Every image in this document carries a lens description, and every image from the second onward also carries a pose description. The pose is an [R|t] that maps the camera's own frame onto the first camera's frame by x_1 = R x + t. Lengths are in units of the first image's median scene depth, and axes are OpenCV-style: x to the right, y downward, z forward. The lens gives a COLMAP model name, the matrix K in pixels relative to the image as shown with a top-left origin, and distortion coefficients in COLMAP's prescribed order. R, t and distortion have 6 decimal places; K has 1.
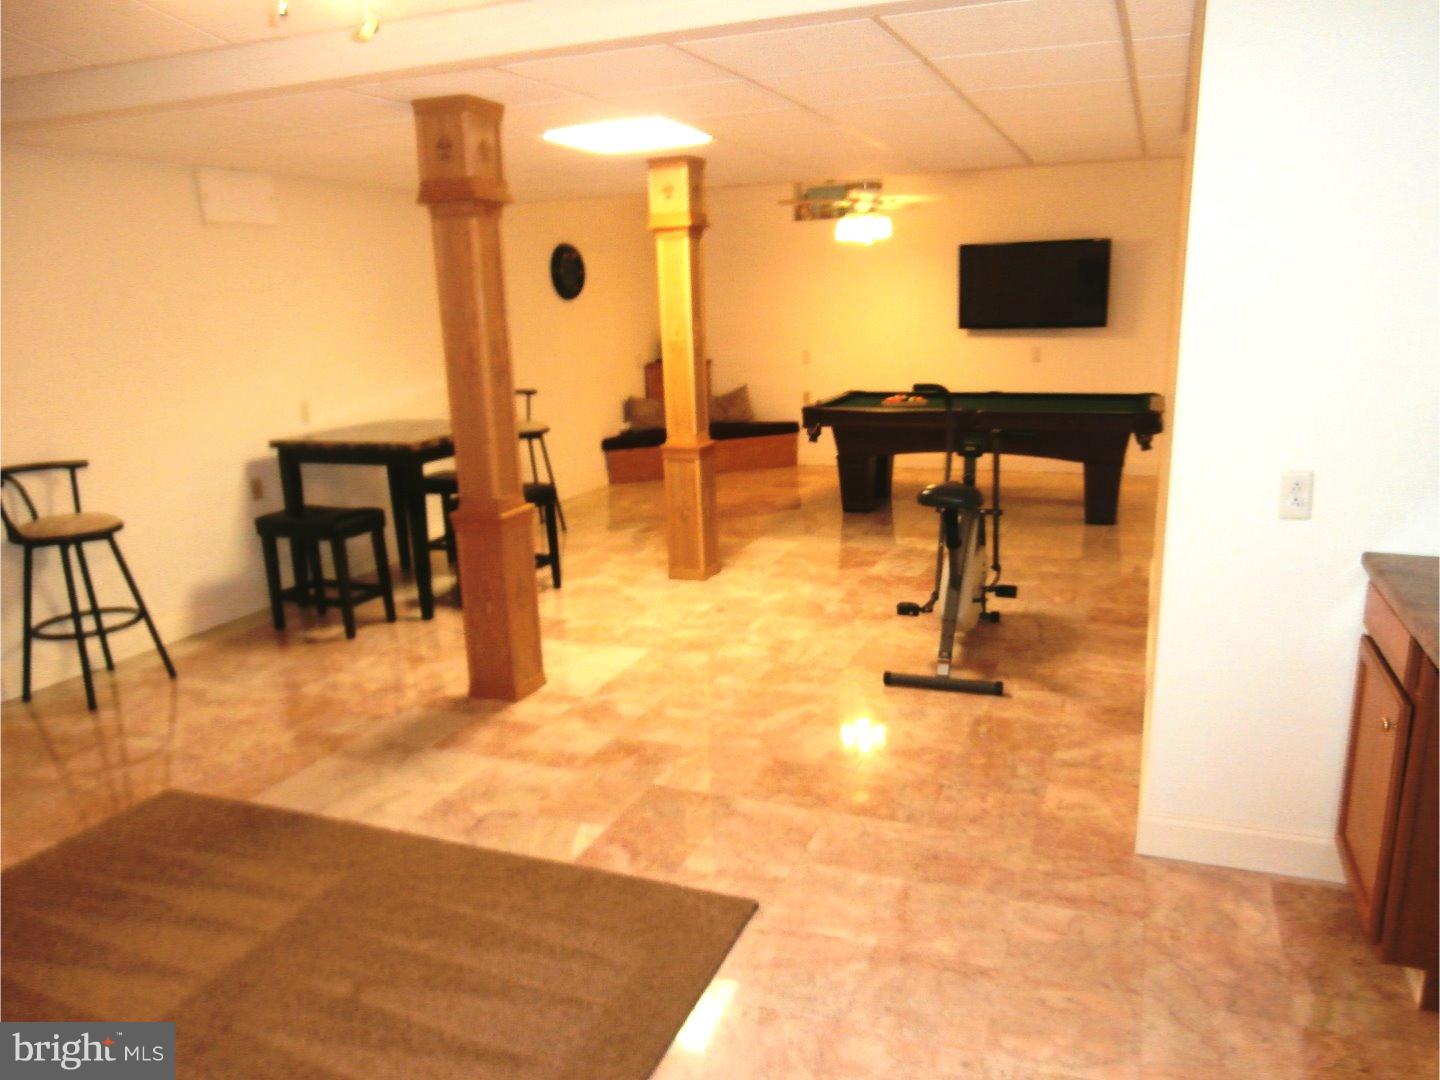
lens RADIAL K [[1012.7, 0, 720.0], [0, 1012.7, 540.0], [0, 0, 1]] dist [-0.000332, -0.002168]
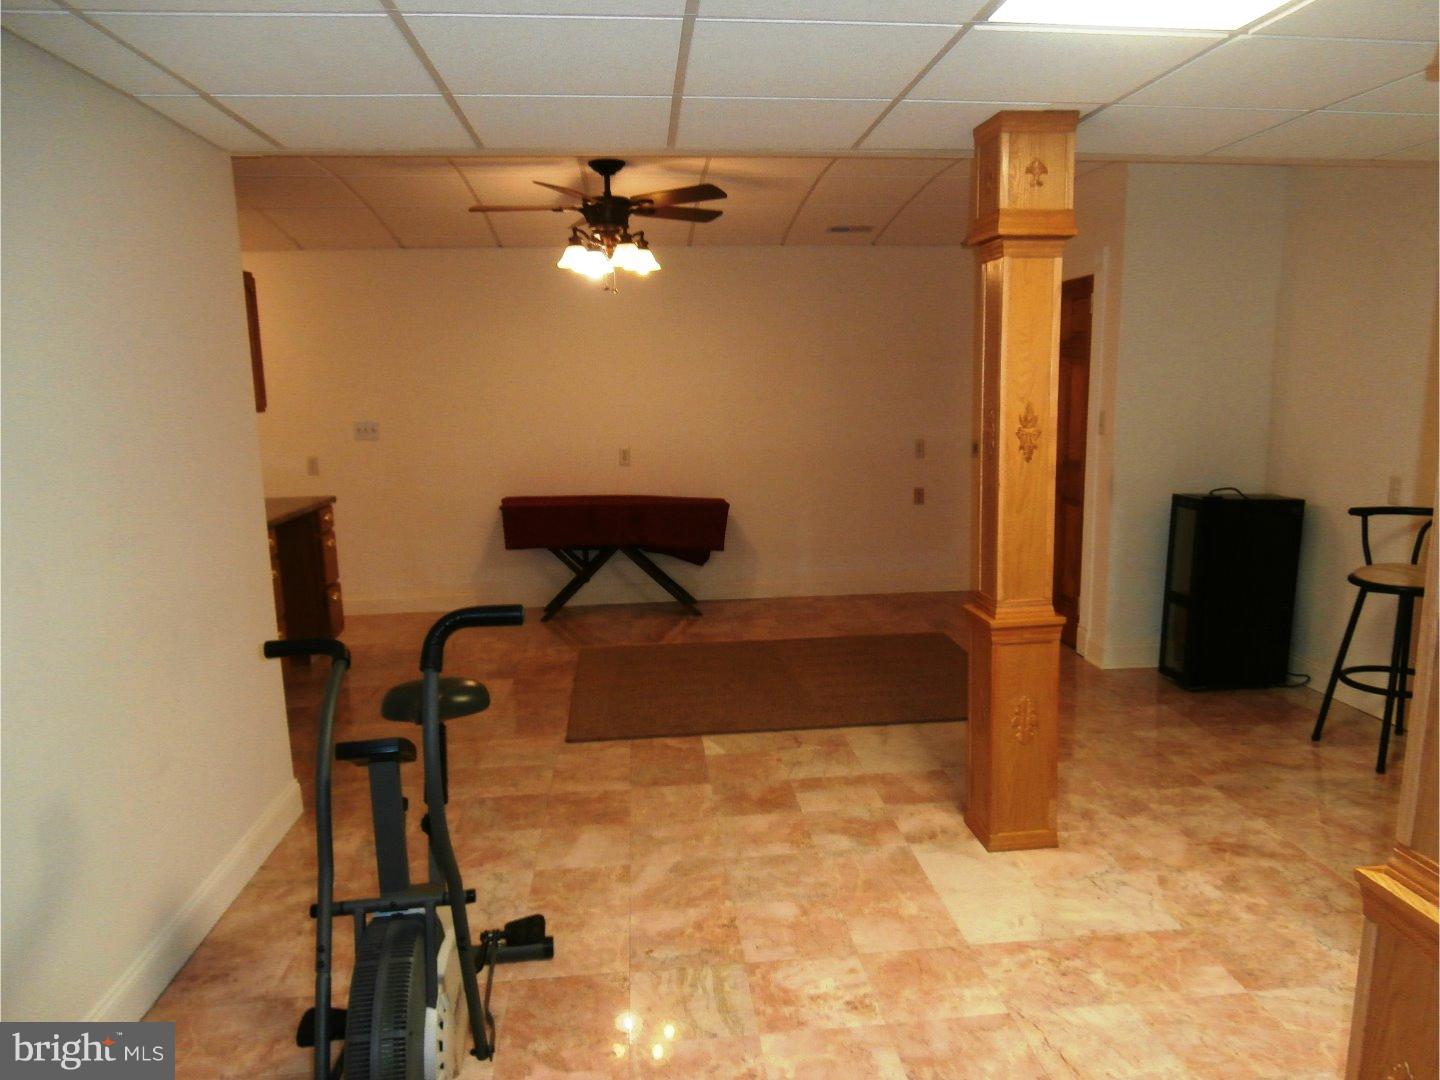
lens RADIAL K [[1012.7, 0, 720.0], [0, 1012.7, 540.0], [0, 0, 1]] dist [-0.000332, -0.002168]
pose [[-0.882017, 0.125912, -0.454085, 0.379743], [-0.058135, 0.927202, 0.370023, -0.407409], [0.467619, 0.352765, -0.810488, 1.703223]]
